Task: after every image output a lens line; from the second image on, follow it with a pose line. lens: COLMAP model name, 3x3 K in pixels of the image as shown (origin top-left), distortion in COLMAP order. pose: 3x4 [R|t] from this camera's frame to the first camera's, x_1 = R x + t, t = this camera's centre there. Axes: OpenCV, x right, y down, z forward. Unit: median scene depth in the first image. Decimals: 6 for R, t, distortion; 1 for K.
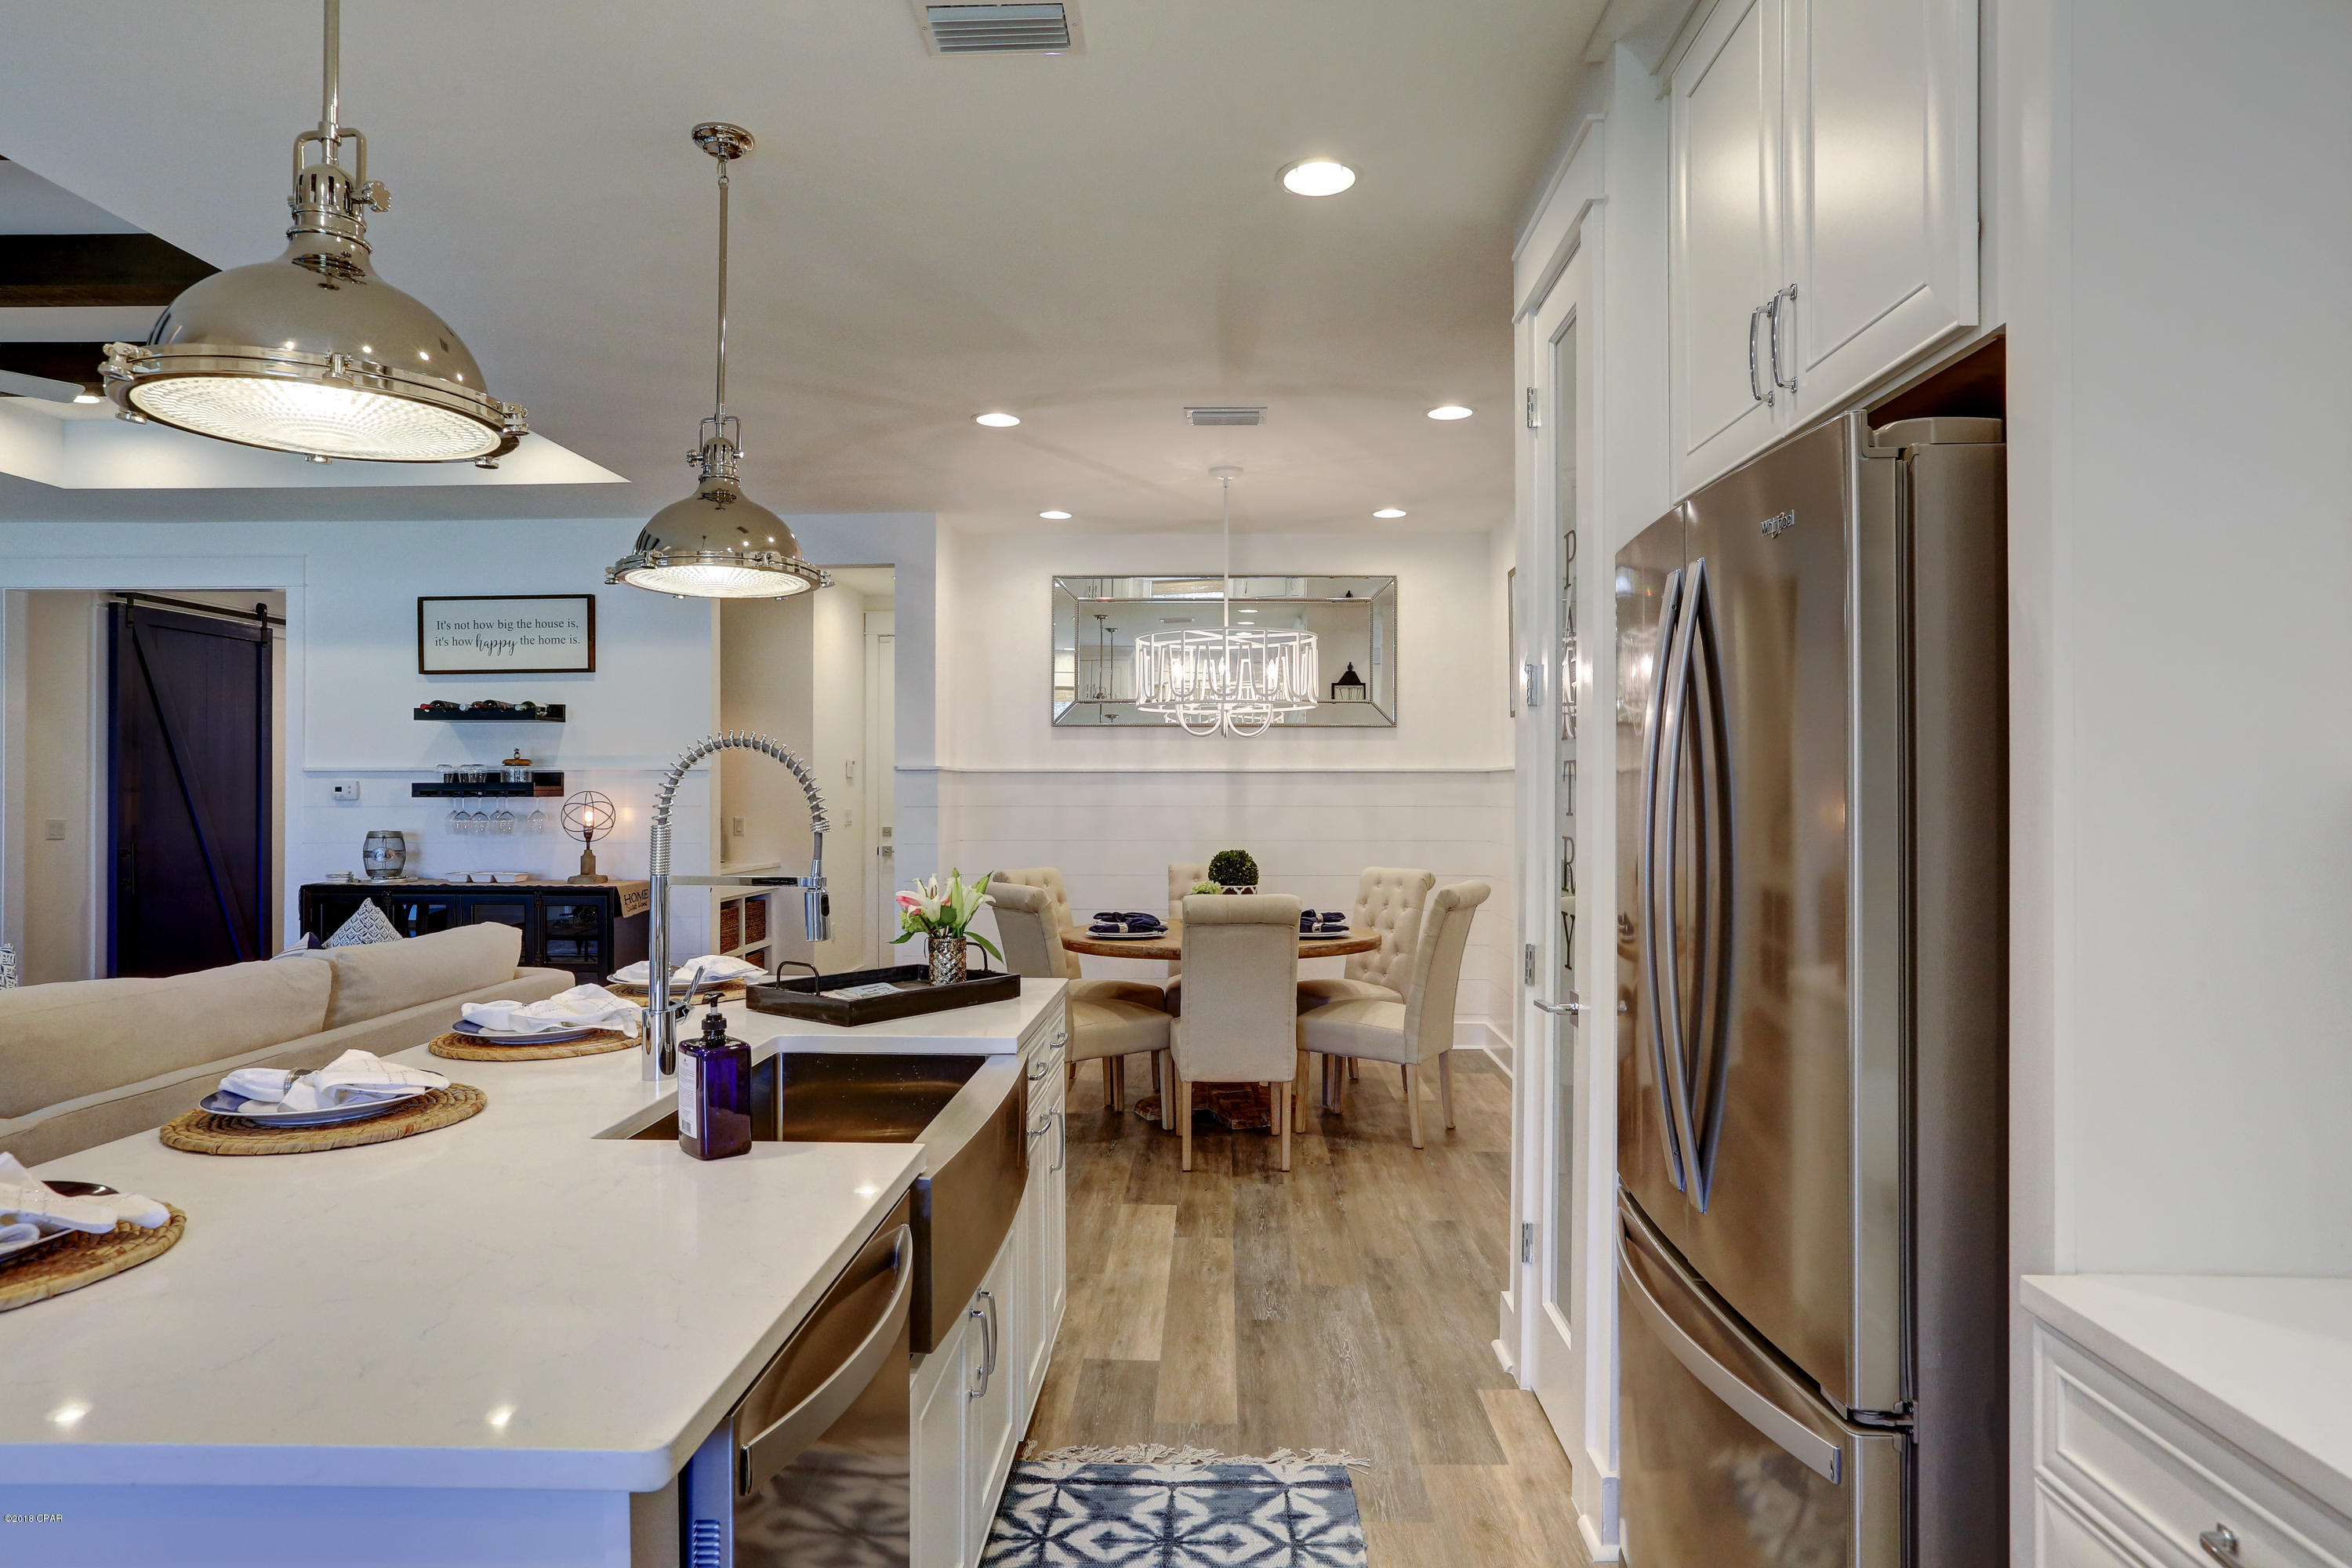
lens RADIAL K [[1380.9, 0, 1182.8], [0, 1380.9, 791.4], [0, 0, 1]] dist [0.004478, 0.002903]
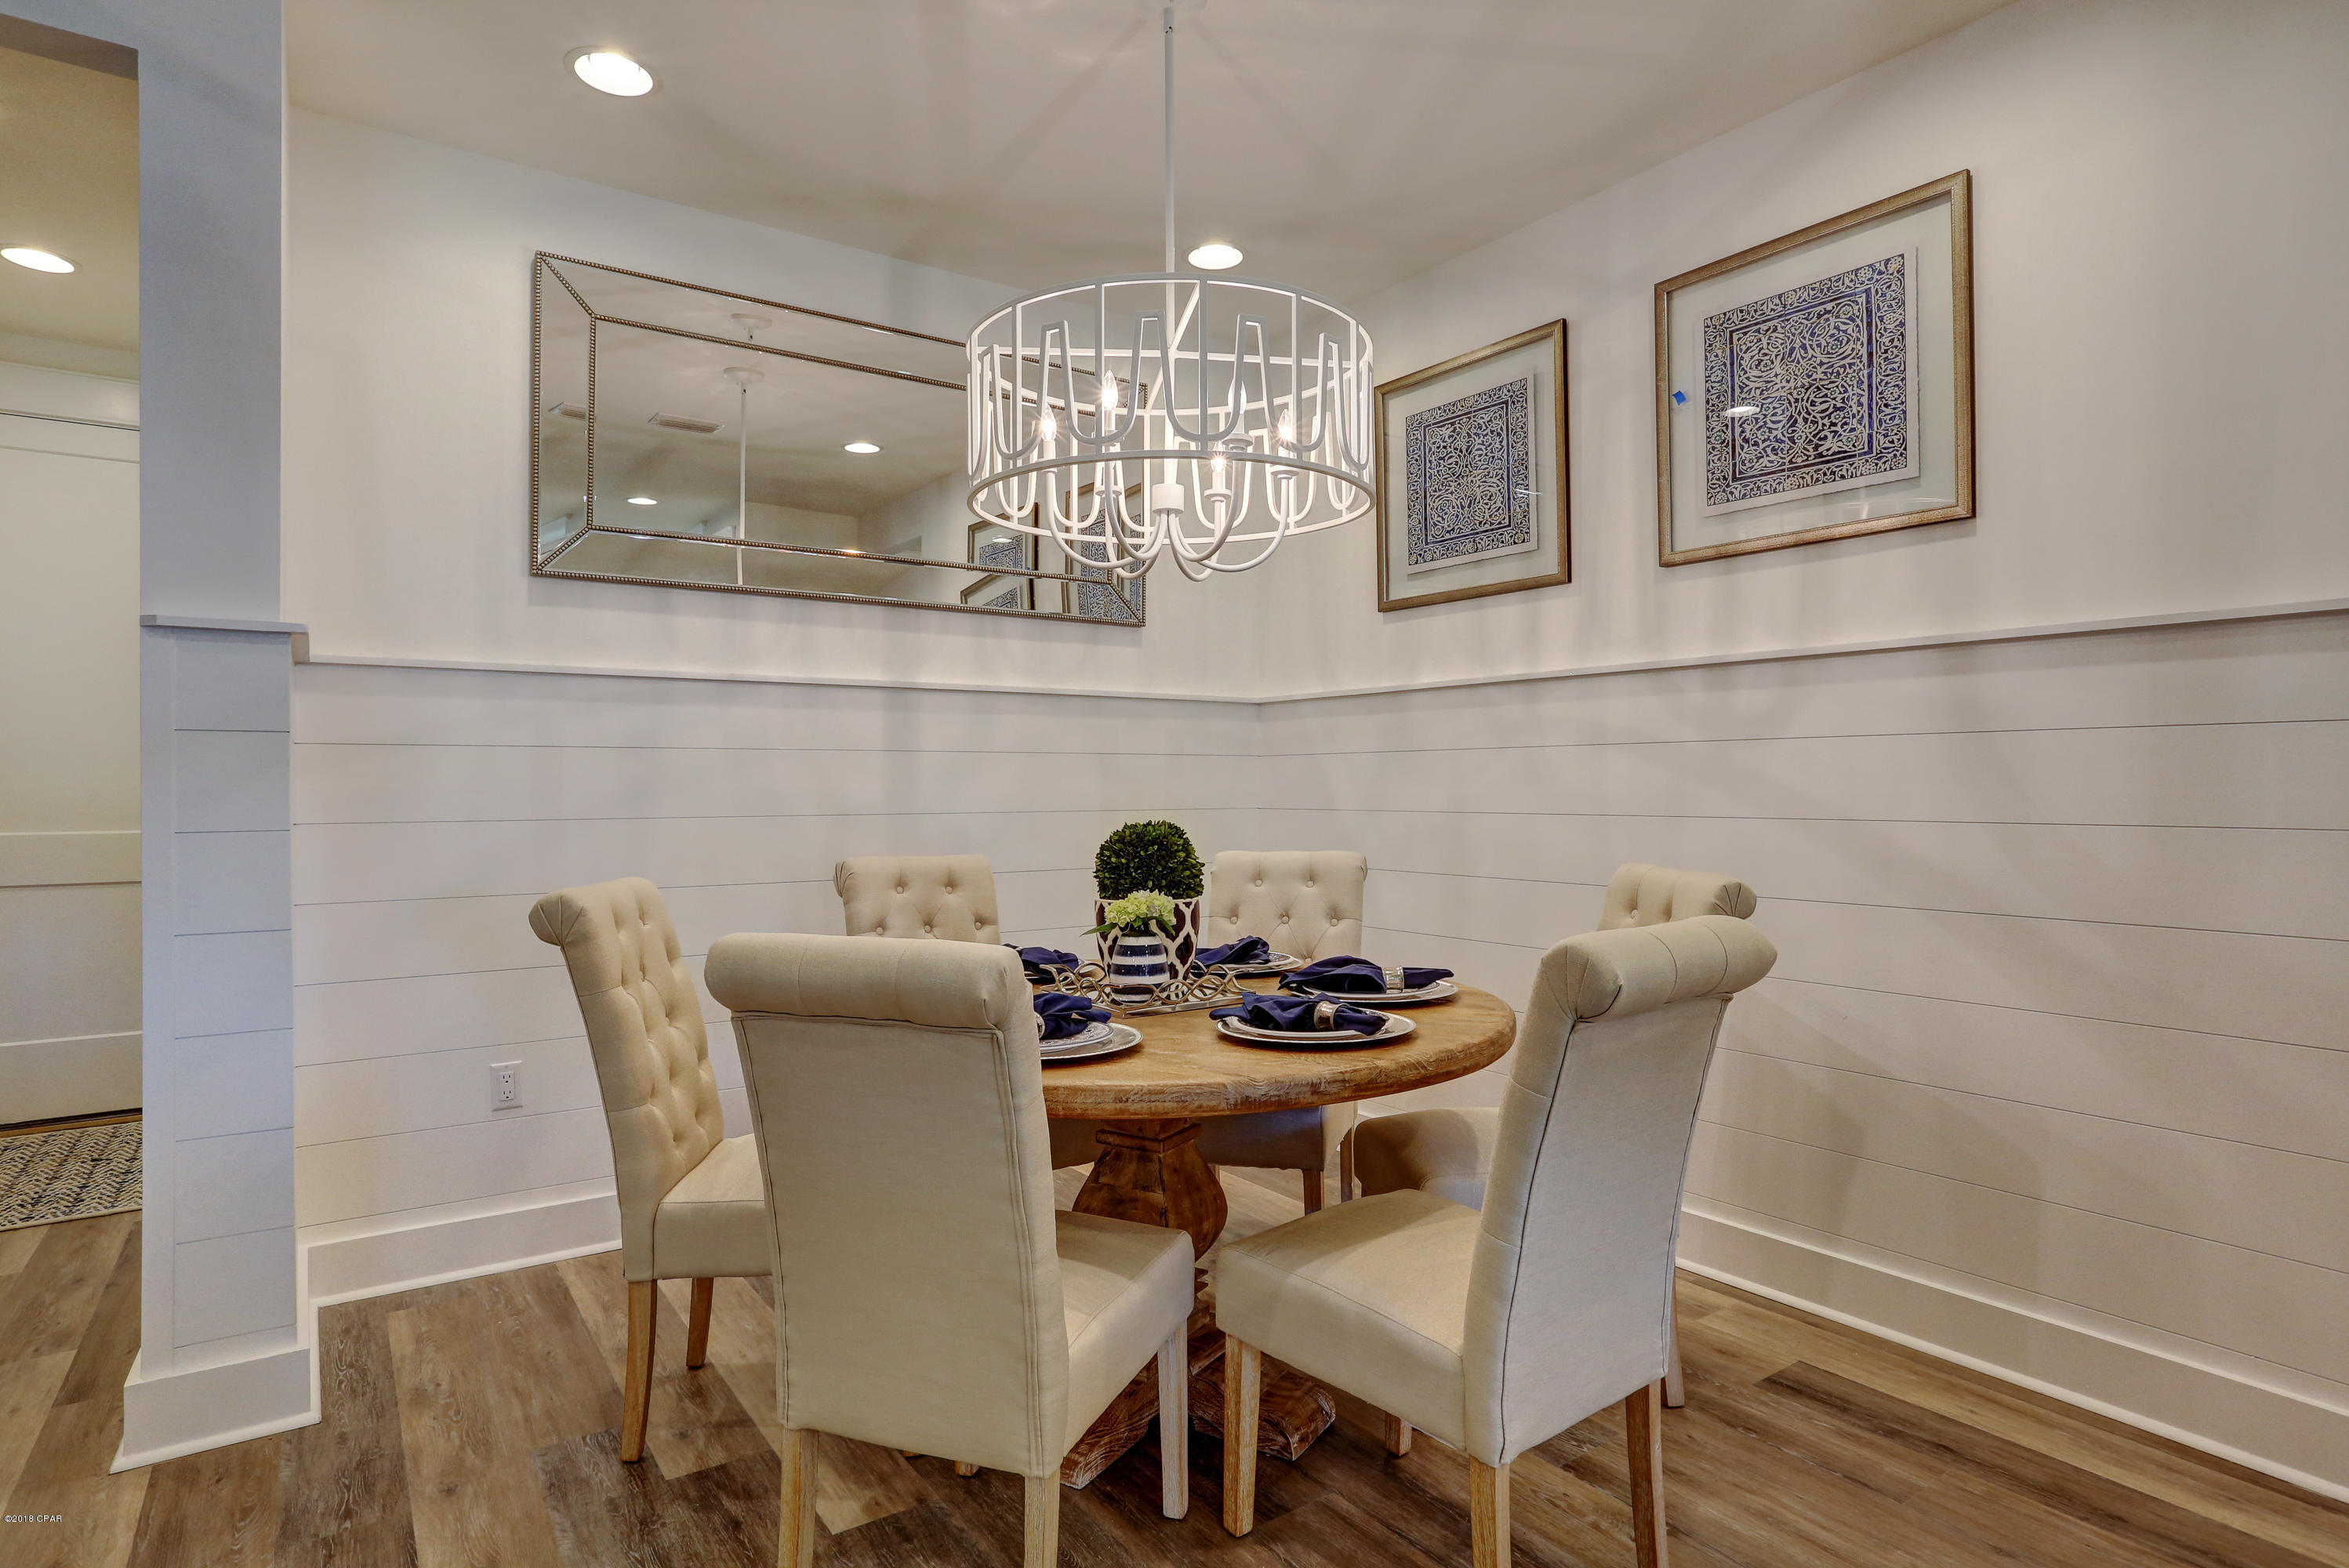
lens RADIAL K [[1285.5, 0, 1174.4], [0, 1285.5, 779.8], [0, 0, 1]] dist [0.004104, 0.001069]
pose [[0.805432, -0.000355, 0.592688, -0.178187], [0.002653, 0.999992, -0.003005, 0.024220], [-0.592682, 0.003993, 0.805426, 0.527917]]
